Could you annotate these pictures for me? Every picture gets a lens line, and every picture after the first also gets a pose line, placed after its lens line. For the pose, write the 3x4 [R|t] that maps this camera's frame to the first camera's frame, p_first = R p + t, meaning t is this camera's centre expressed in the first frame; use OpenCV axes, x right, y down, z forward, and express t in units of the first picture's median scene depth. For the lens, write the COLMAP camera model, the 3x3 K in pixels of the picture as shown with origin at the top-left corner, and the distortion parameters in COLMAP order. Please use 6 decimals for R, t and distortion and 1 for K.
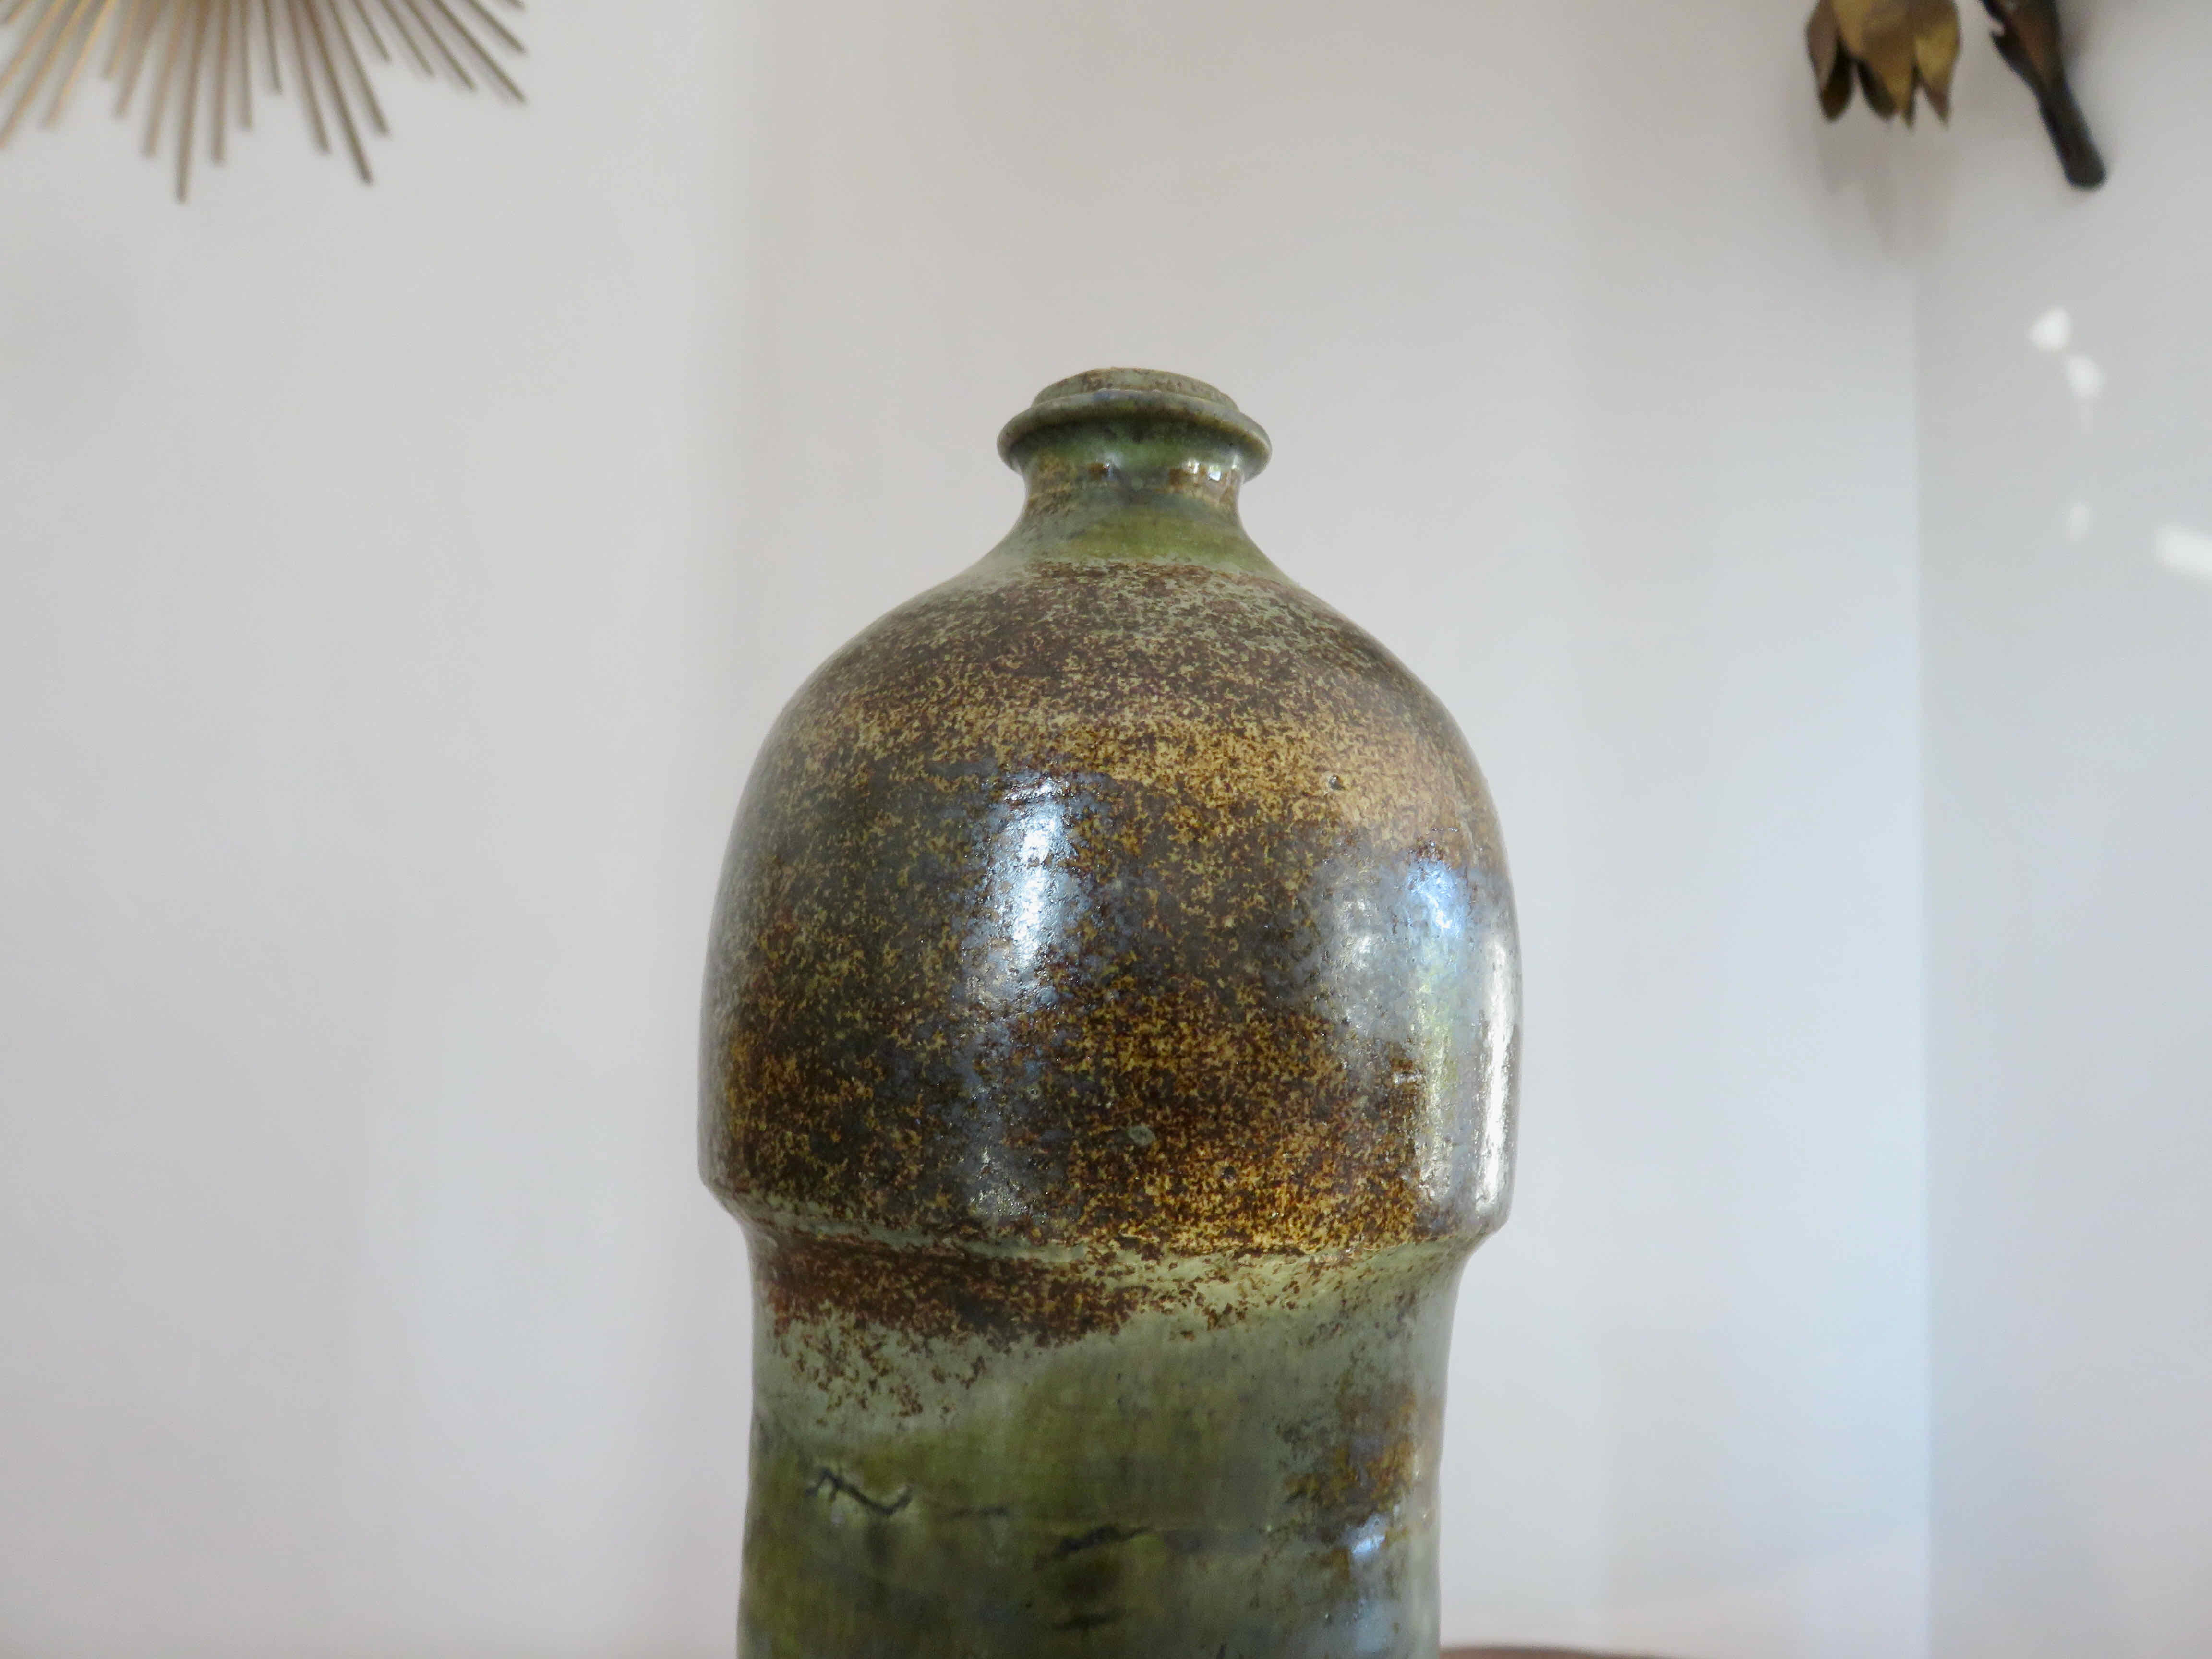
lens RADIAL K [[1678.1, 0, 1117.2], [0, 1678.1, 823.7], [0, 0, 1]] dist [-0.004356, -0.003467]
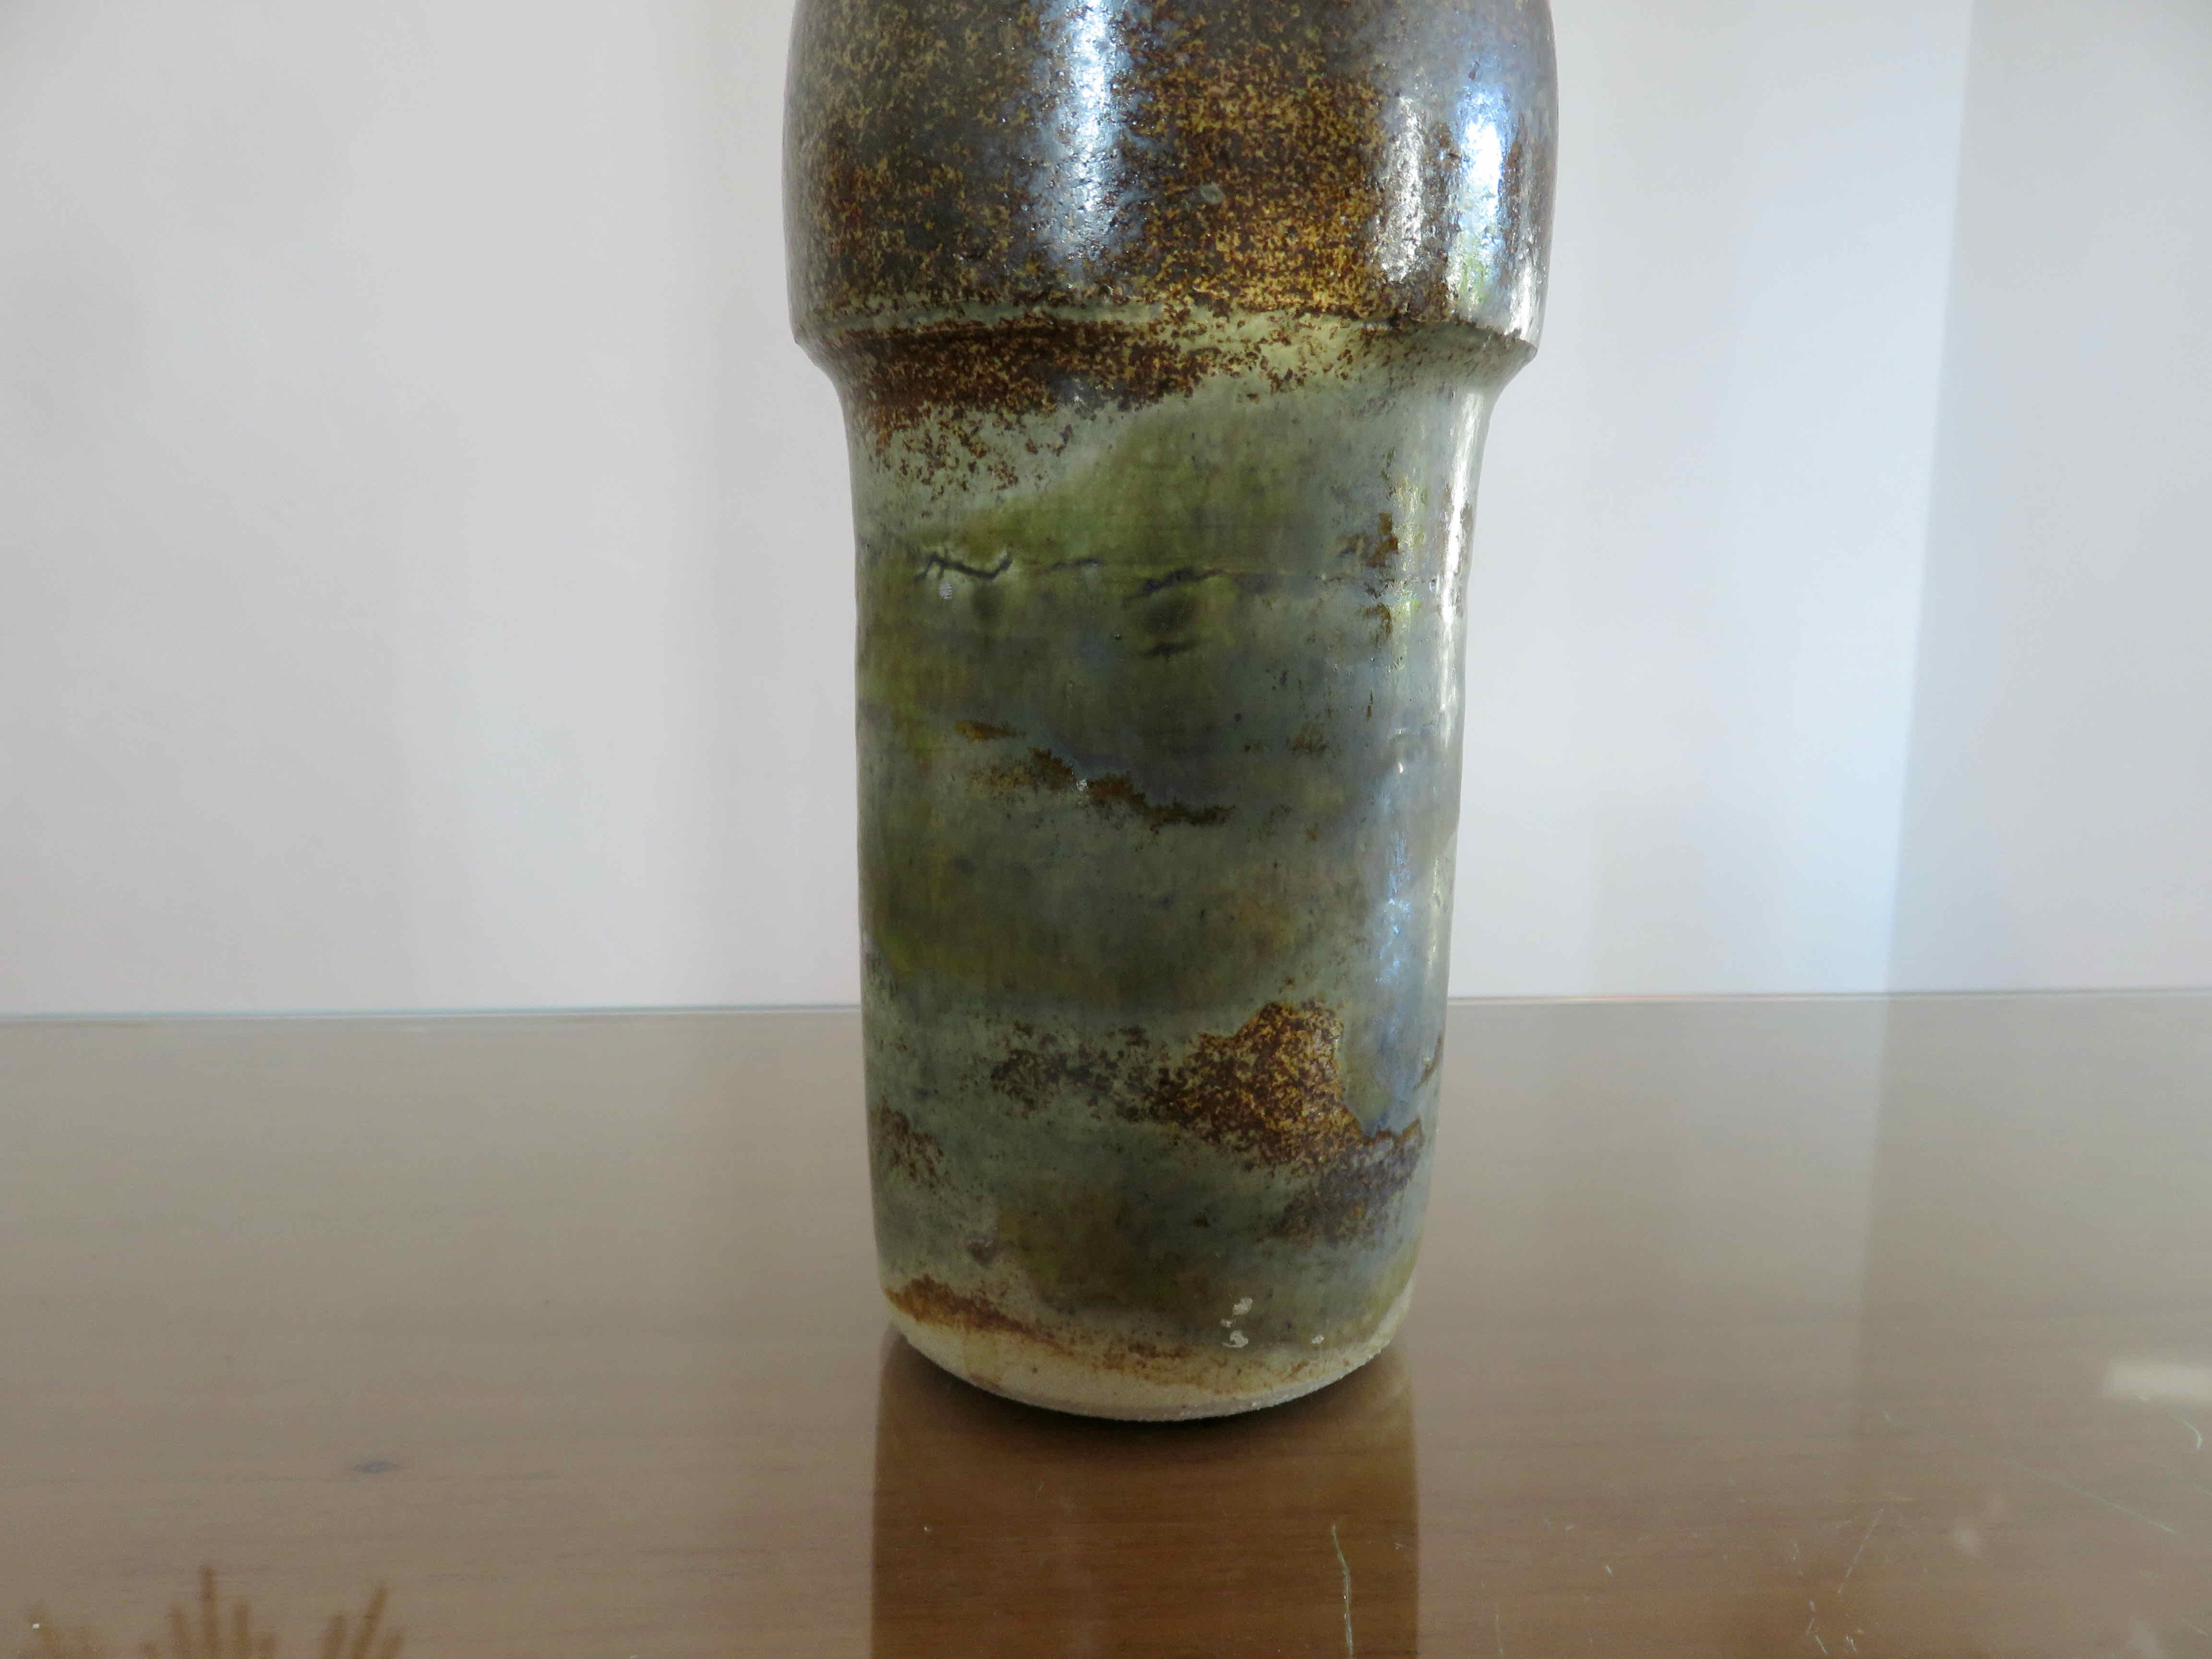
lens RADIAL K [[1678.1, 0, 1117.2], [0, 1678.1, 823.7], [0, 0, 1]] dist [-0.004356, -0.003467]
pose [[0.999670, -0.025420, -0.003576, -0.051490], [0.025479, 0.965549, 0.258971, 0.283098], [-0.003130, -0.258977, 0.965878, -0.155811]]
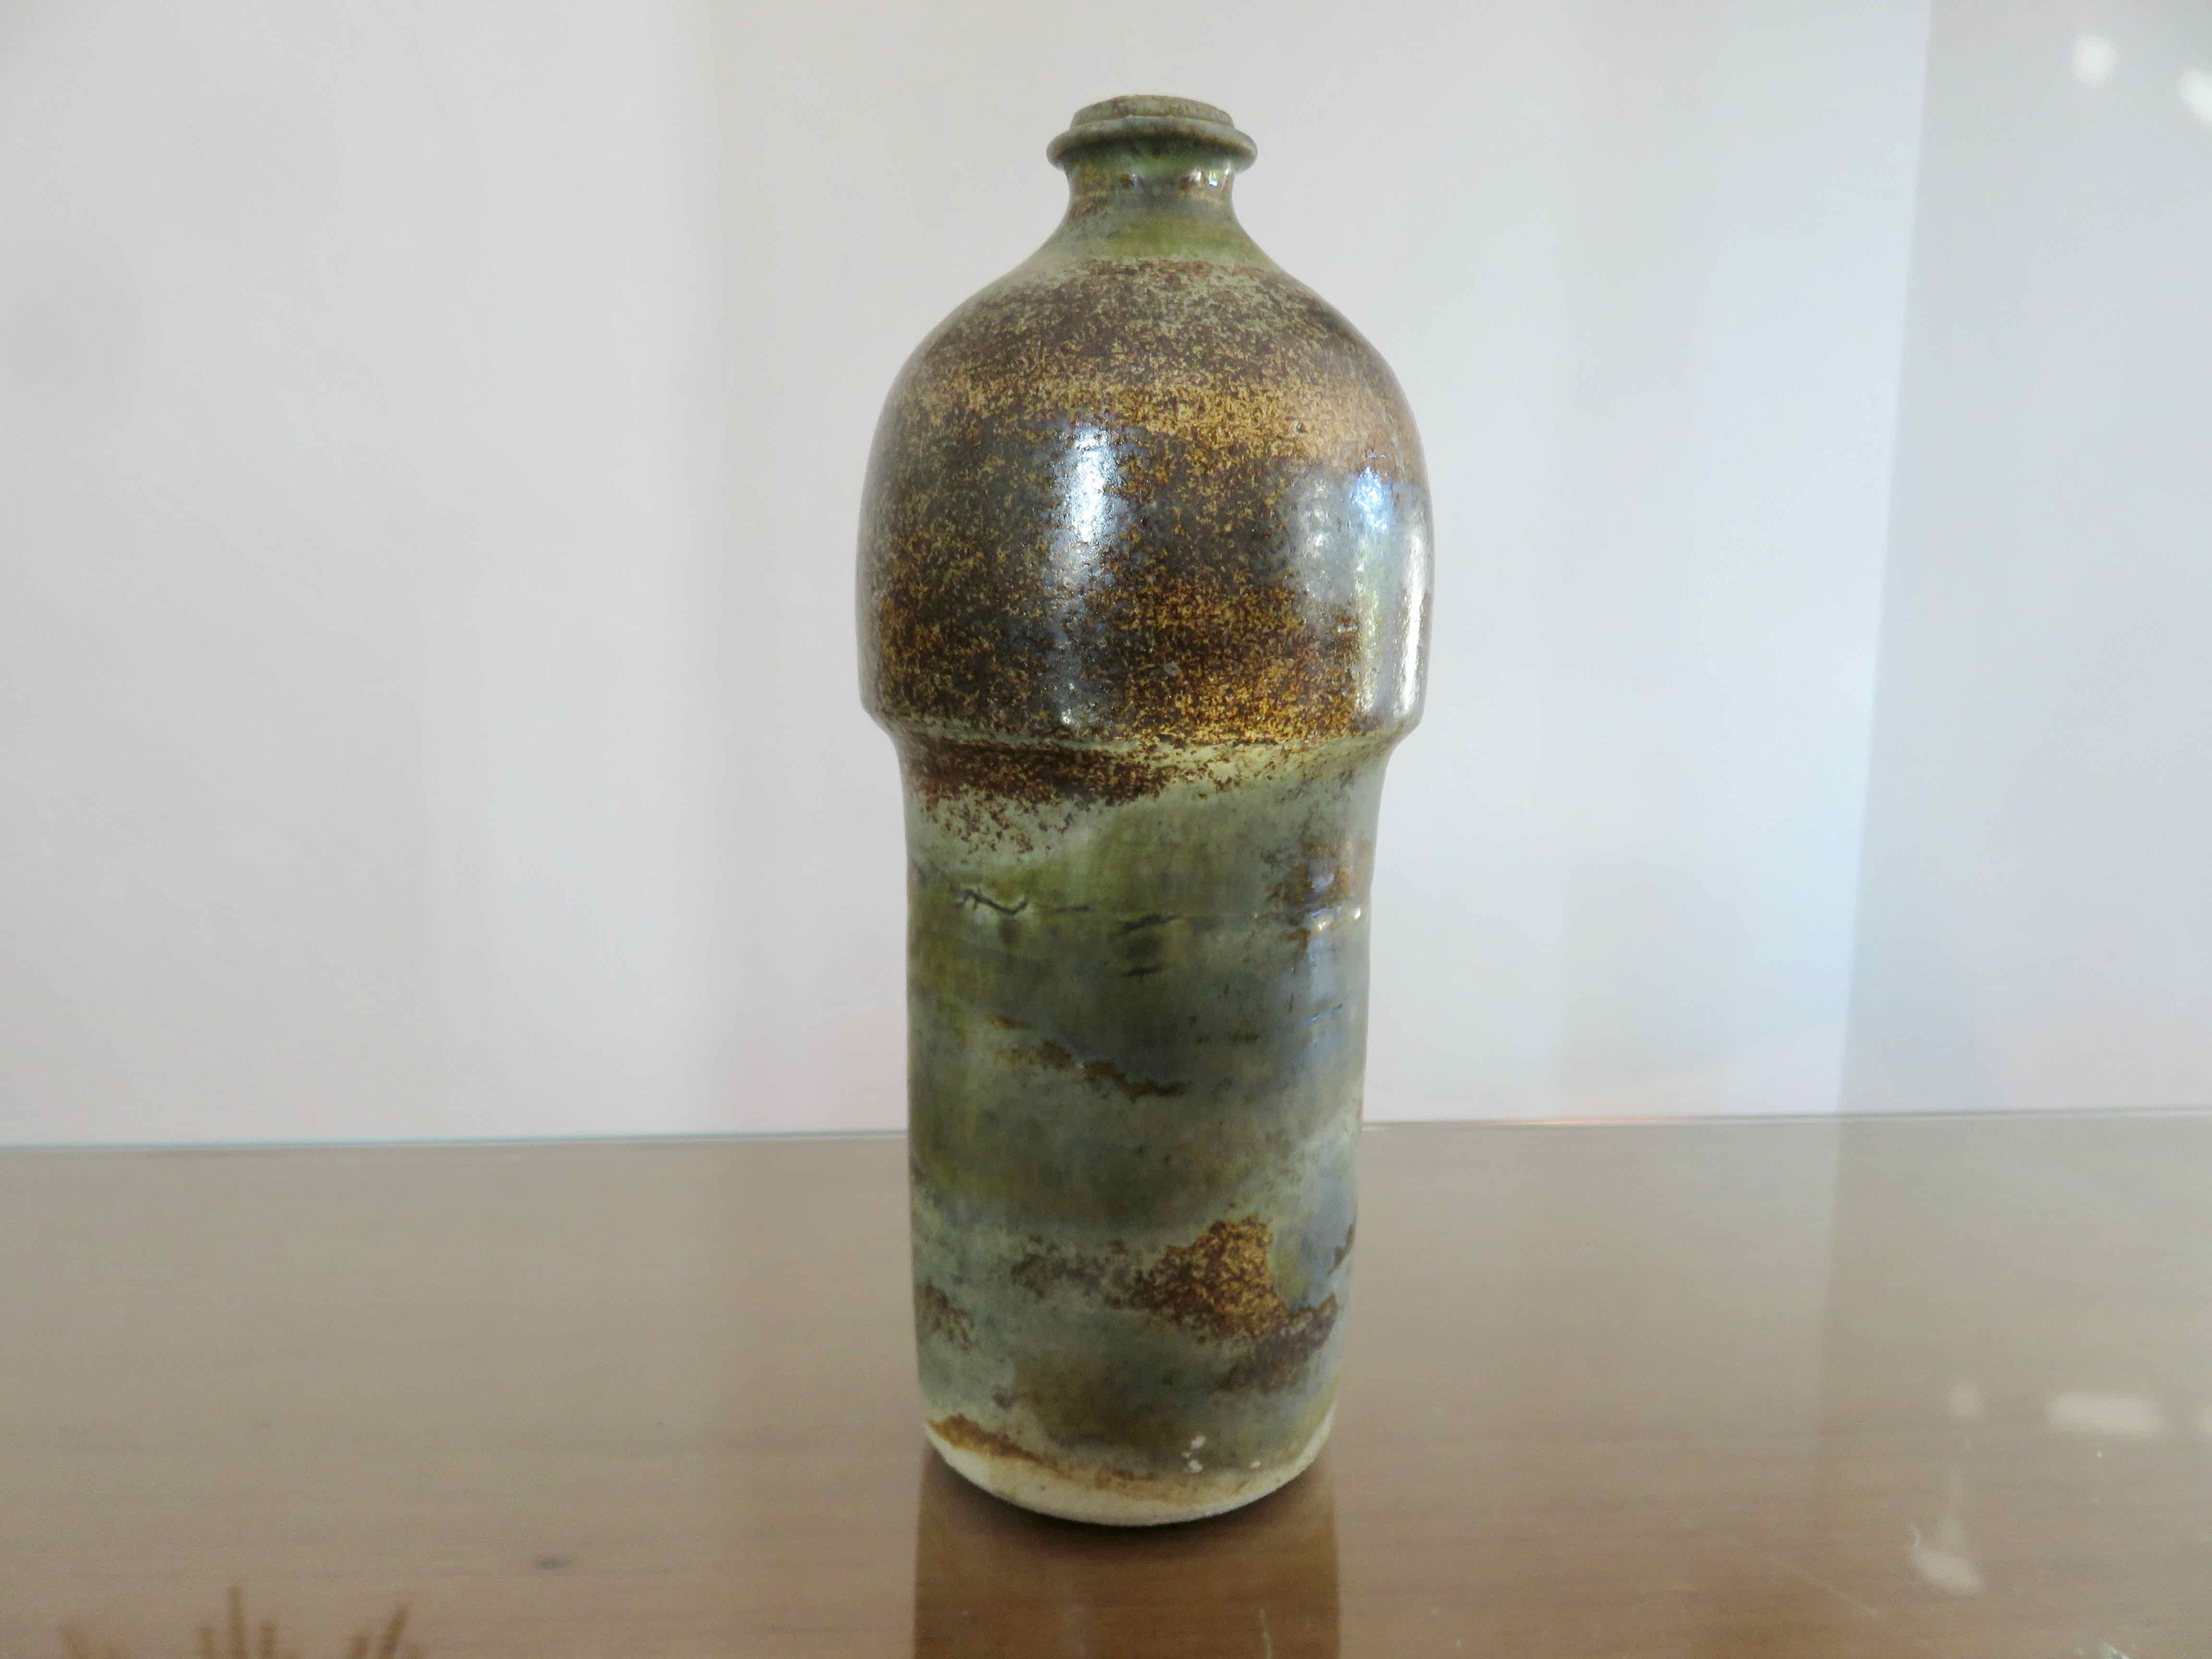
lens RADIAL K [[1678.1, 0, 1117.2], [0, 1678.1, 823.7], [0, 0, 1]] dist [-0.004356, -0.003467]
pose [[0.999717, -0.023768, -0.000053, -0.037719], [0.023002, 0.966909, 0.254084, -0.067171], [-0.005988, -0.254014, 0.967182, -0.504005]]
